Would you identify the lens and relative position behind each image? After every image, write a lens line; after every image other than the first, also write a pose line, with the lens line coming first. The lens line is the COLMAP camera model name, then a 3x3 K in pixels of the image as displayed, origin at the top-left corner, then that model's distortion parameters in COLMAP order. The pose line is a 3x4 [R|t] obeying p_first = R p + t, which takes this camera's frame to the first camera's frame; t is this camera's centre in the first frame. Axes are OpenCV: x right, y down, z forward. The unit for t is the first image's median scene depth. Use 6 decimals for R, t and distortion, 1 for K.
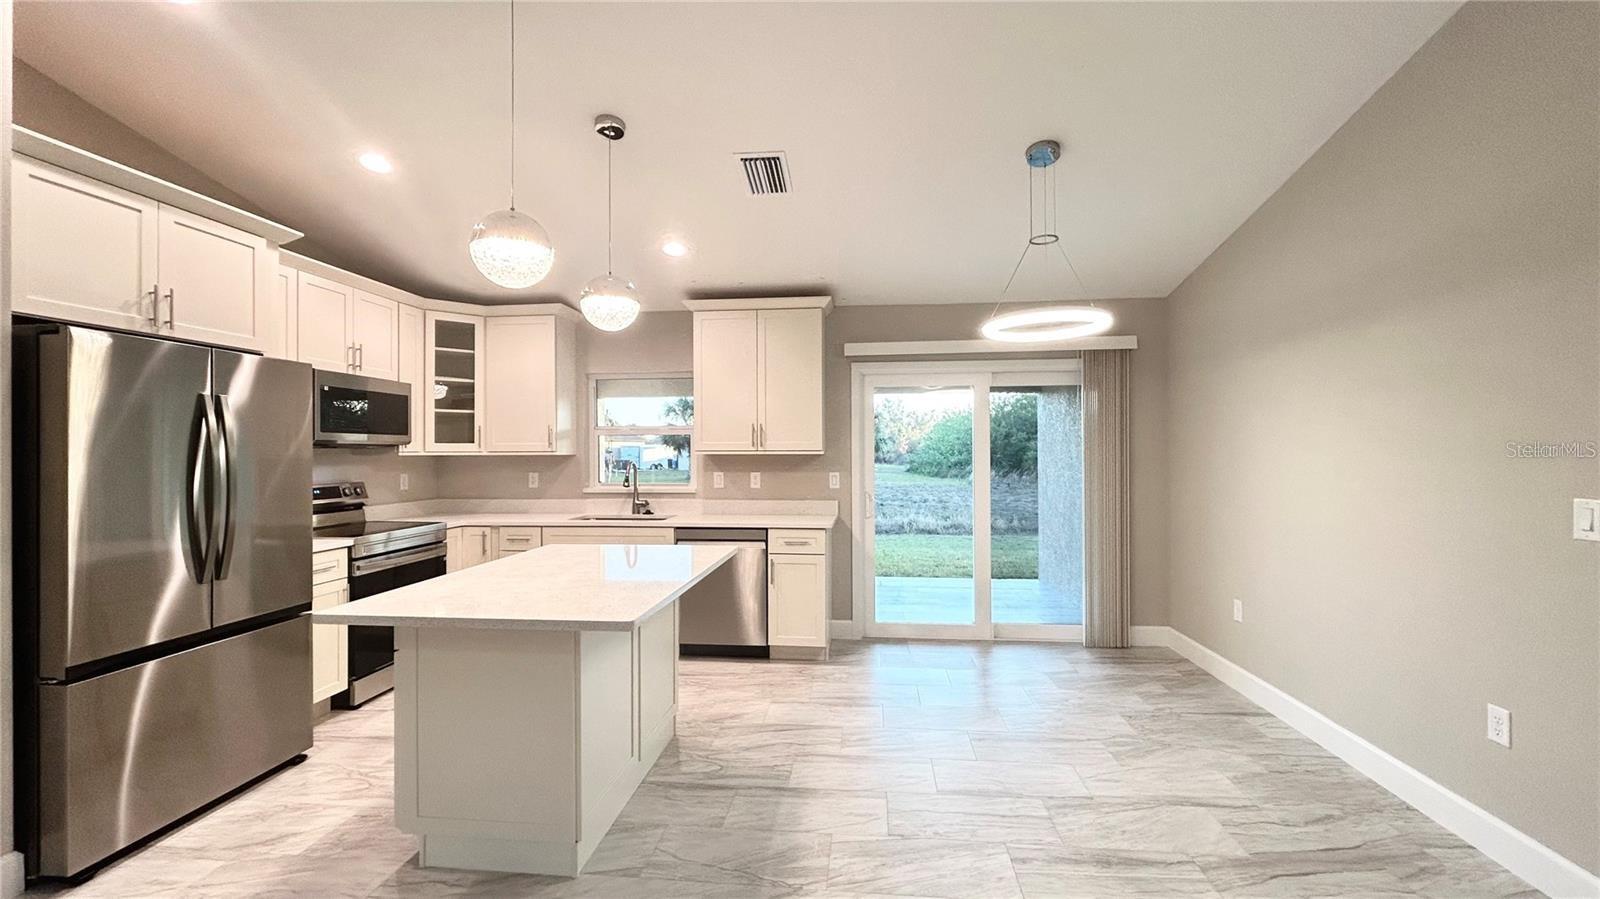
lens RADIAL K [[650.7, 0, 801.2], [0, 650.7, 448.4], [0, 0, 1]] dist [-0.000494, 0.001047]
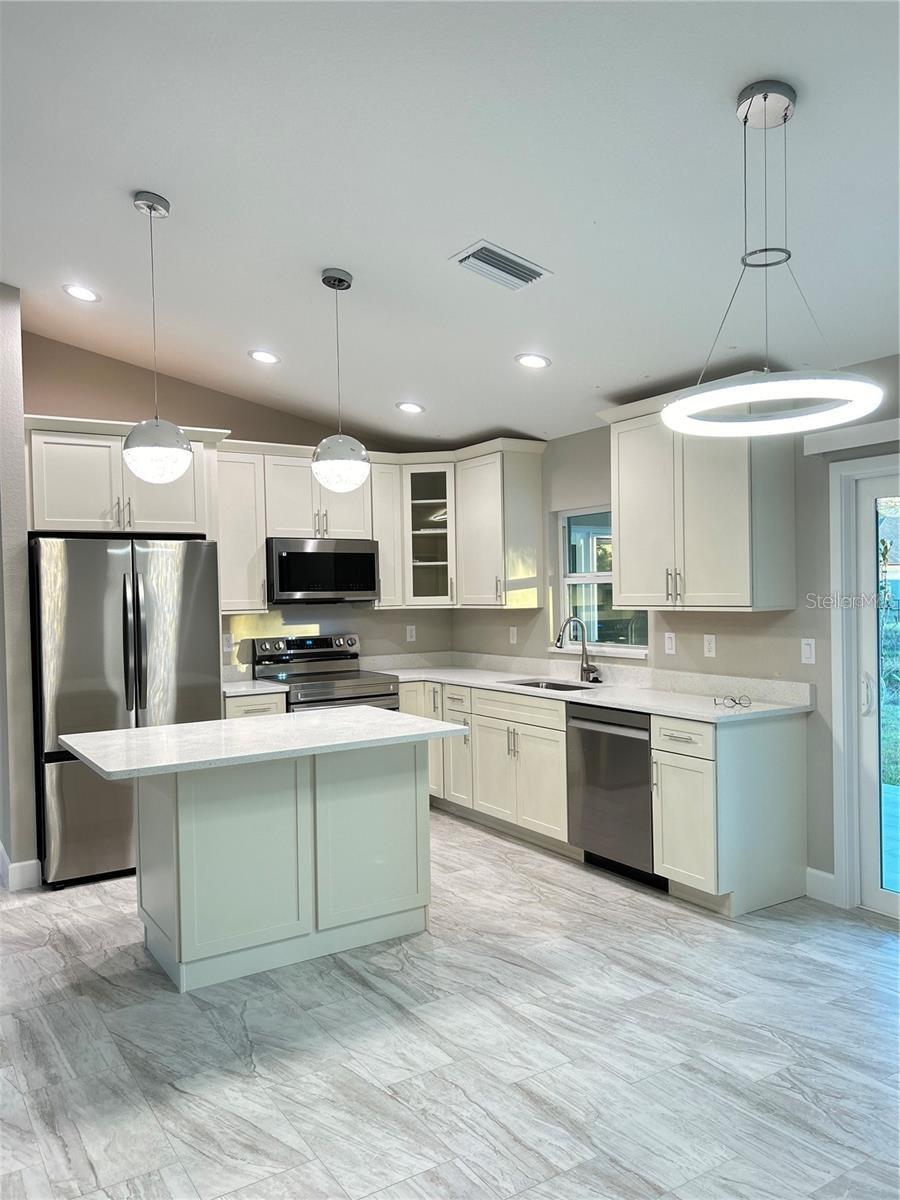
lens RADIAL K [[902.6, 0, 455.0], [0, 902.6, 603.5], [0, 0, 1]] dist [0.063031, -0.070516]
pose [[0.626275, 0.003343, -0.779595, 0.570936], [0.020263, 0.999583, 0.020564, -0.025118], [0.779339, -0.028675, 0.625946, 0.181846]]
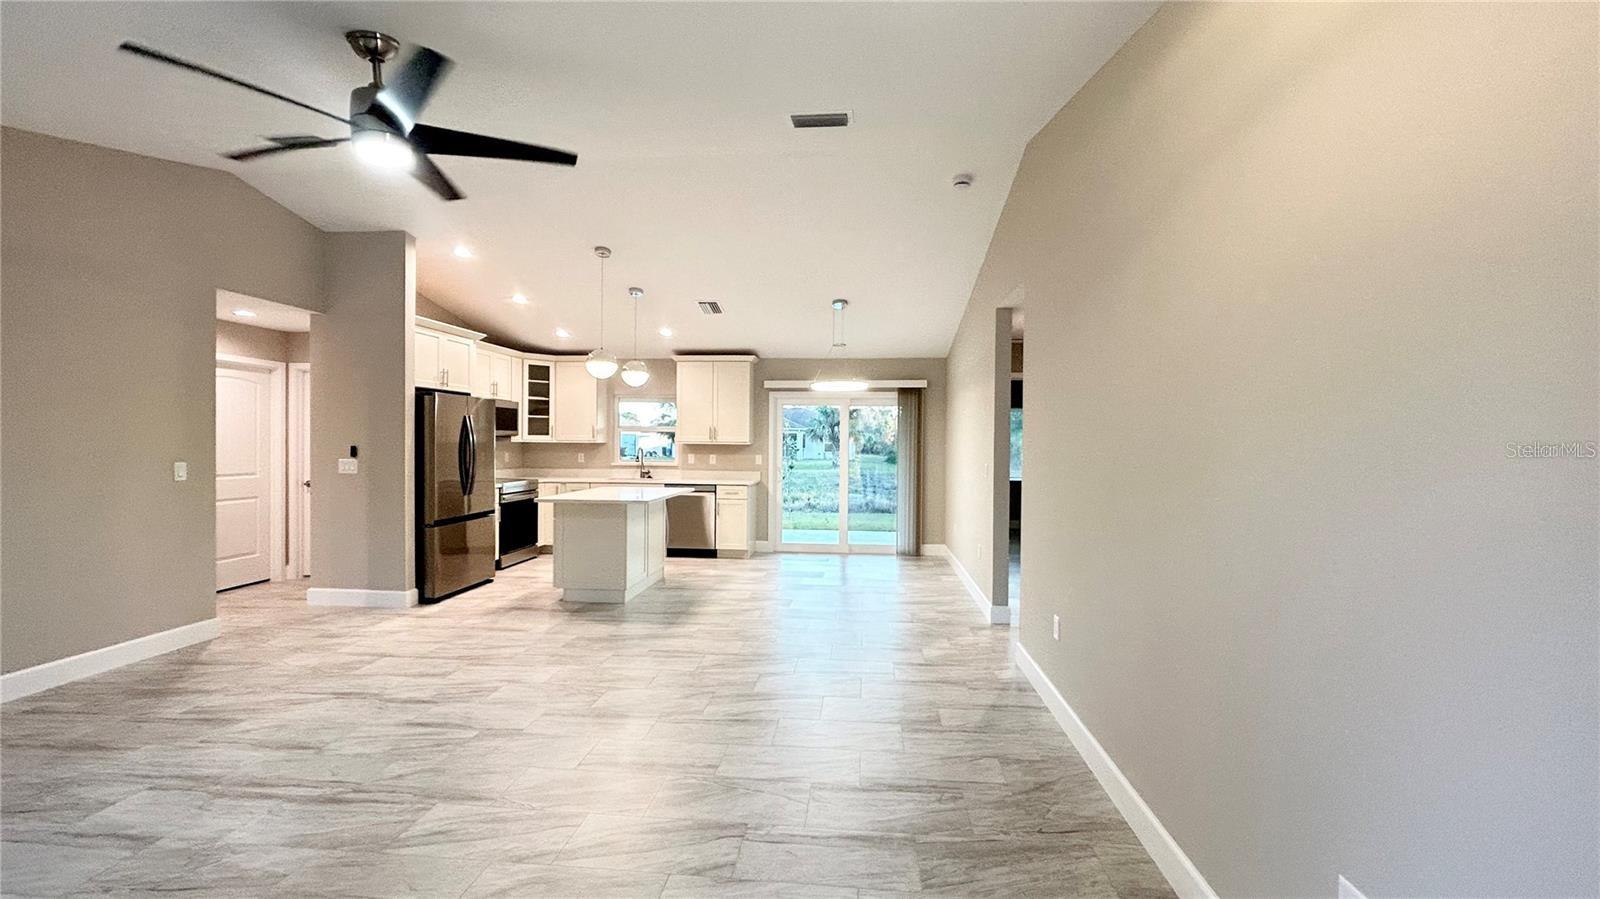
lens RADIAL K [[650.7, 0, 801.2], [0, 650.7, 448.4], [0, 0, 1]] dist [-0.000494, 0.001047]
pose [[0.999870, 0.013758, 0.008397, 0.158531], [-0.013886, 0.999785, 0.015389, -0.009247], [-0.008184, -0.015503, 0.999846, -0.764065]]
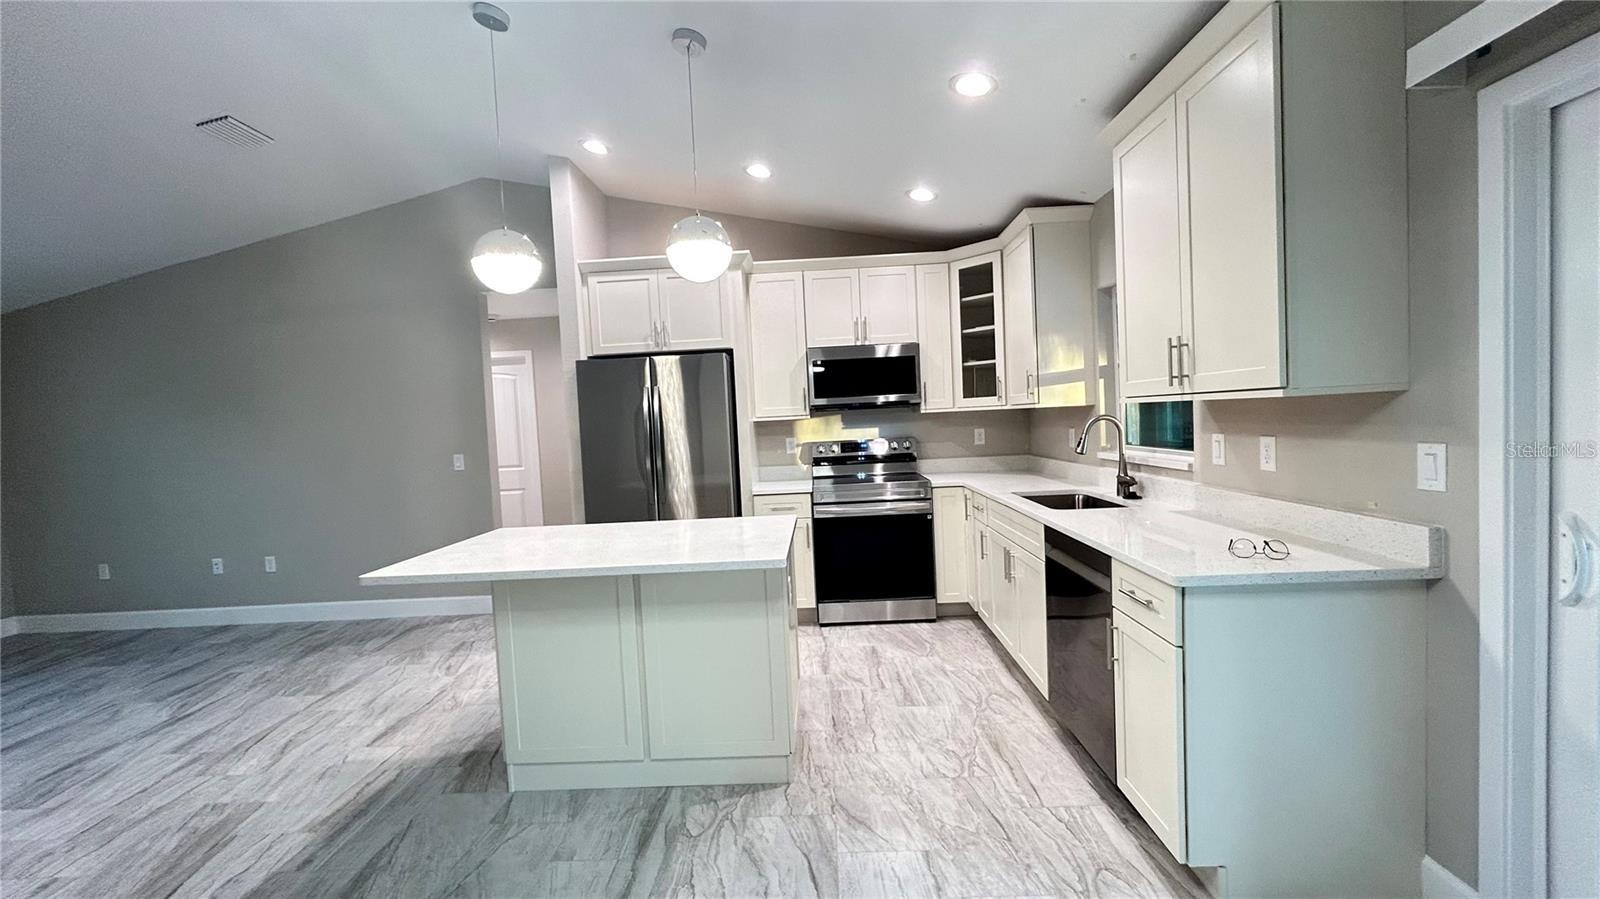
lens RADIAL K [[650.7, 0, 801.2], [0, 650.7, 448.4], [0, 0, 1]] dist [-0.000494, 0.001047]
pose [[0.078805, 0.046589, -0.995801, 0.394120], [0.054405, 0.997218, 0.050961, 0.003866], [0.995404, -0.058193, 0.076051, 0.690721]]
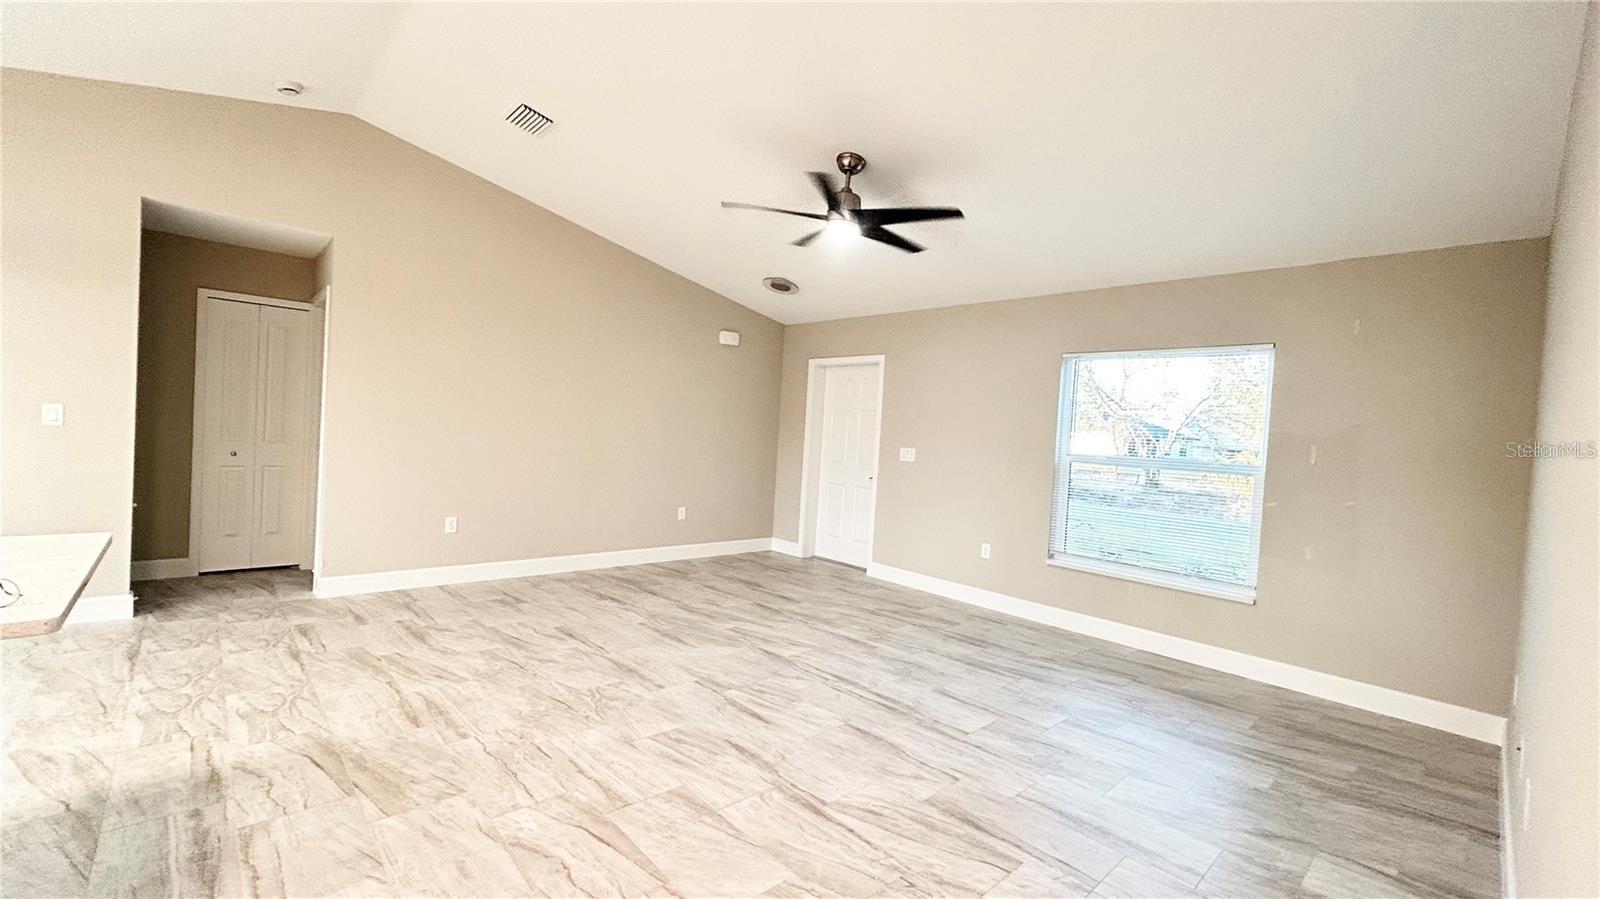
lens RADIAL K [[650.7, 0, 801.2], [0, 650.7, 448.4], [0, 0, 1]] dist [-0.000494, 0.001047]
pose [[-0.753748, -0.055869, 0.654785, -0.696990], [-0.056704, 0.998193, 0.019896, 0.019328], [-0.654713, -0.022132, -0.755553, 0.423887]]
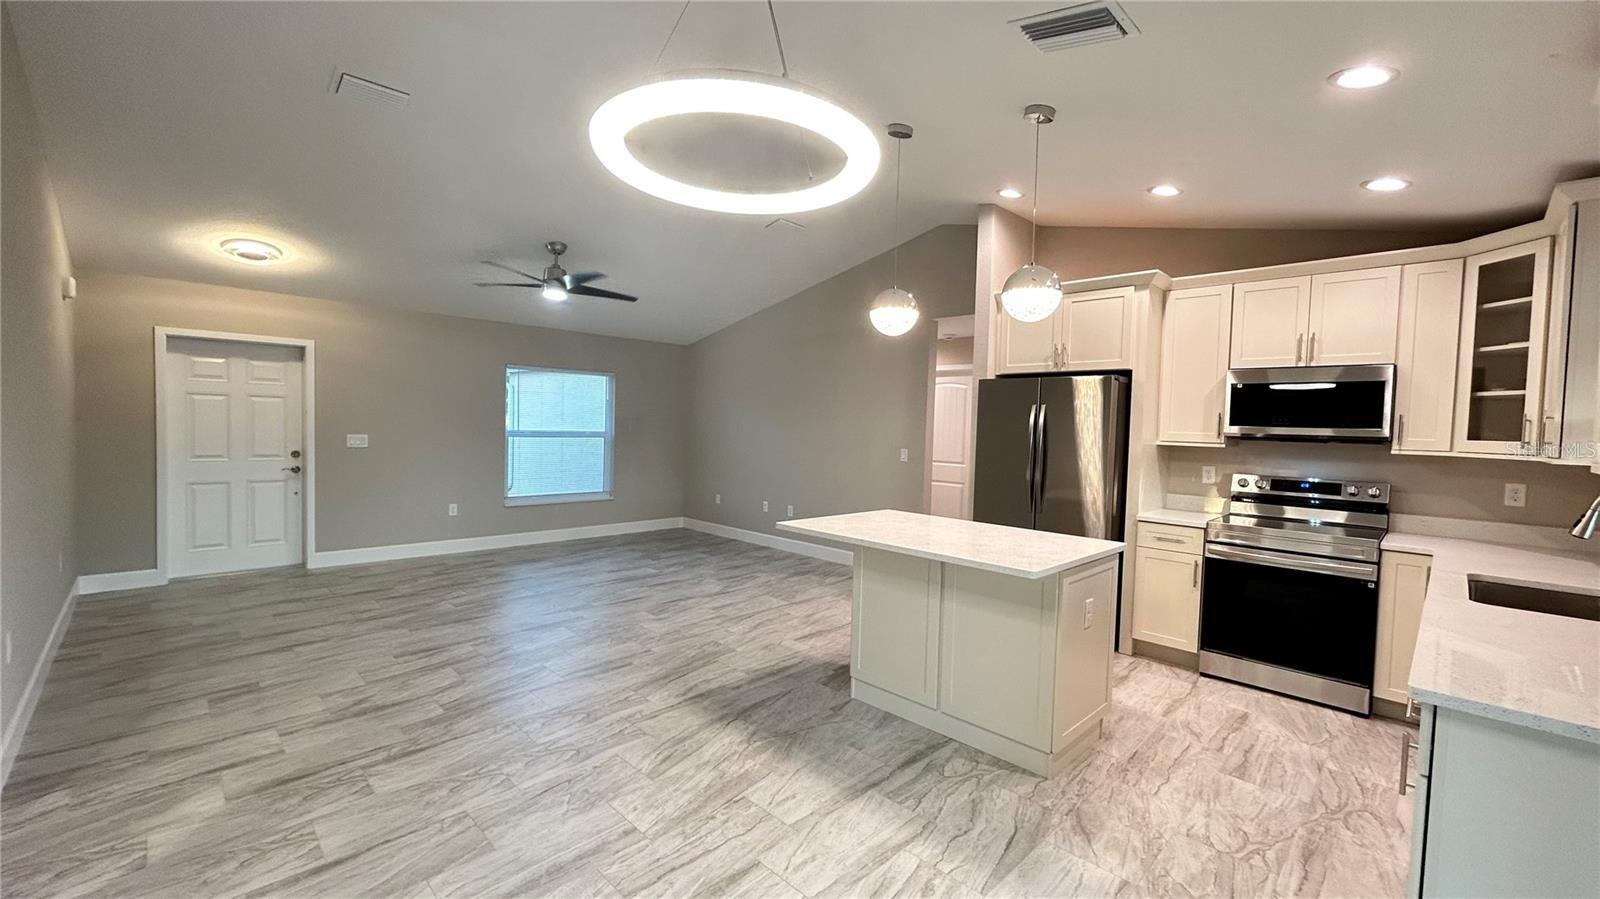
lens RADIAL K [[650.7, 0, 801.2], [0, 650.7, 448.4], [0, 0, 1]] dist [-0.000494, 0.001047]
pose [[-0.627918, 0.017693, -0.778078, 0.466392], [-0.020800, 0.999003, 0.039502, -0.012148], [0.778002, 0.040988, -0.626924, 0.892372]]
